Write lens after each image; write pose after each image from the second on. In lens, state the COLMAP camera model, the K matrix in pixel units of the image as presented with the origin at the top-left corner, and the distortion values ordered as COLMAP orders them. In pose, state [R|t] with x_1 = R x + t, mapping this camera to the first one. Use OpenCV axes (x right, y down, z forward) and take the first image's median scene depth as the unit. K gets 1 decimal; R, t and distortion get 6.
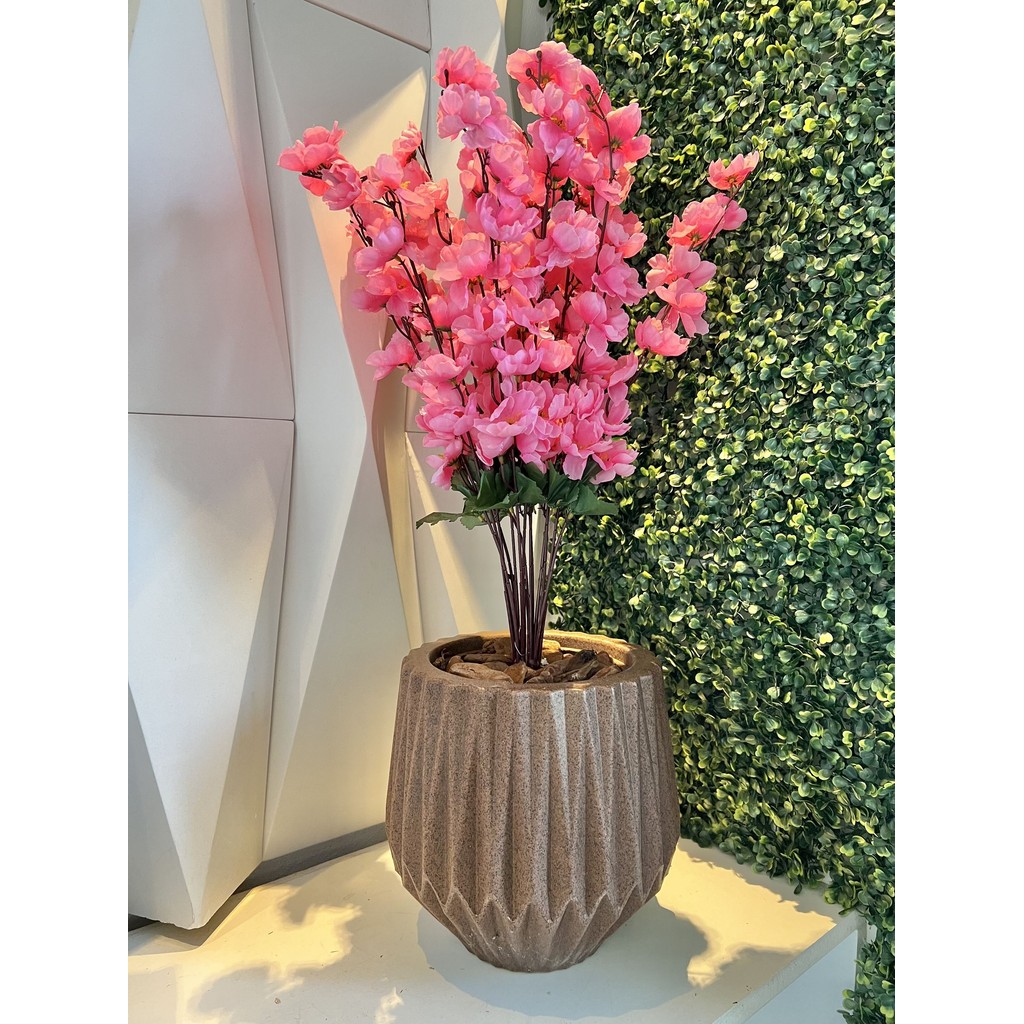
lens RADIAL K [[704.4, 0, 491.9], [0, 704.4, 517.2], [0, 0, 1]] dist [0.002722, -0.030076]
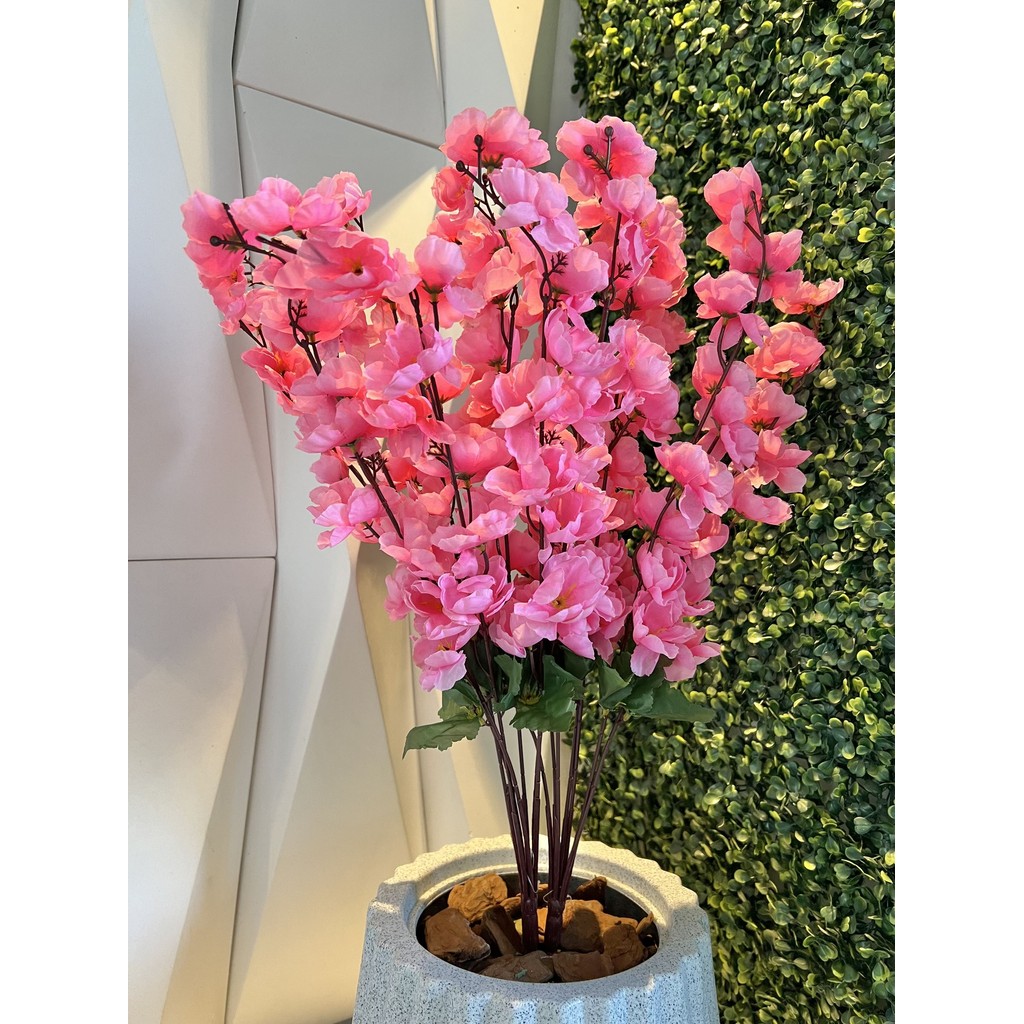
lens RADIAL K [[704.4, 0, 512.4], [0, 704.4, 508.7], [0, 0, 1]] dist [0.002722, -0.030076]
pose [[0.996468, 0.012568, -0.083029, 0.097251], [-0.017741, 0.997927, -0.061859, -0.159473], [0.082080, 0.063114, 0.994625, 0.135025]]
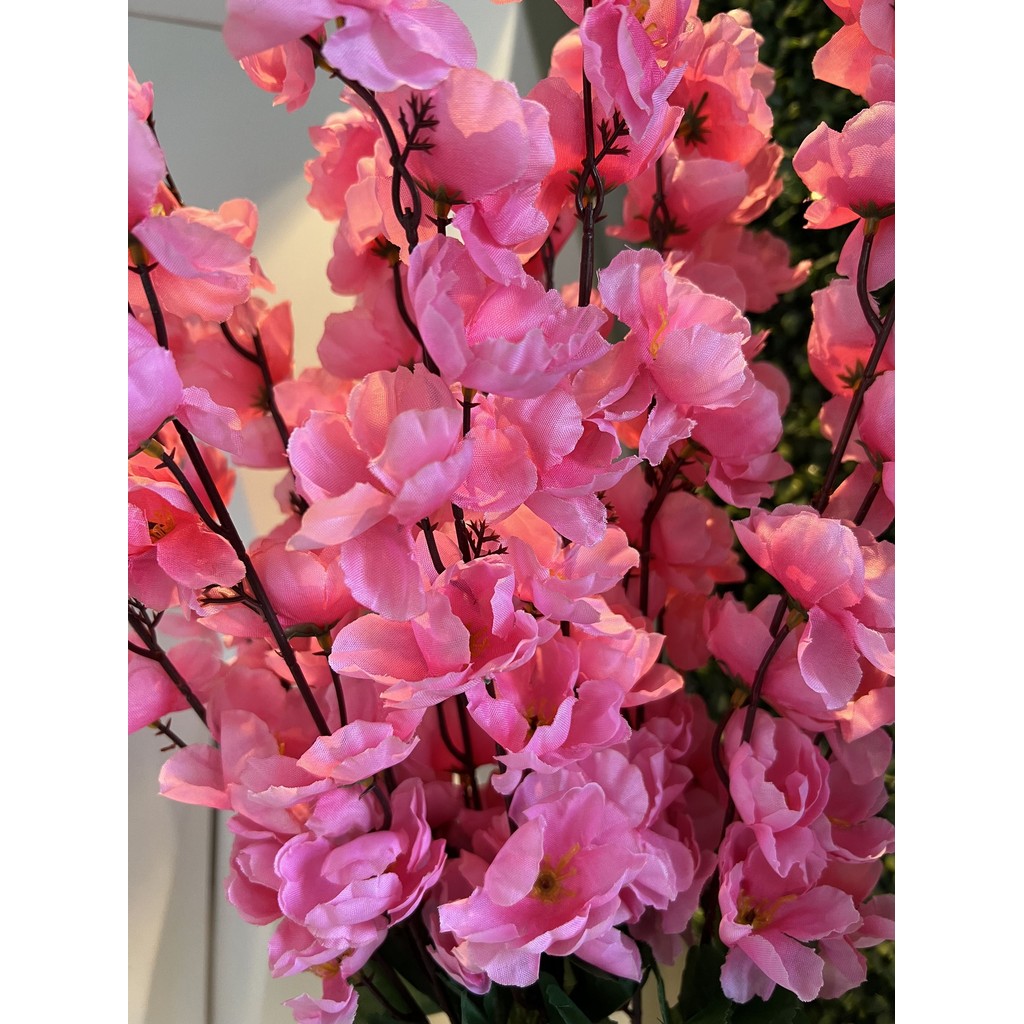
lens RADIAL K [[704.4, 0, 544.8], [0, 704.4, 487.1], [0, 0, 1]] dist [0.002722, -0.030076]
pose [[0.969922, -0.074373, -0.231774, 0.165324], [0.060298, 0.995913, -0.067238, -0.256935], [0.235828, 0.051240, 0.970443, 0.478269]]
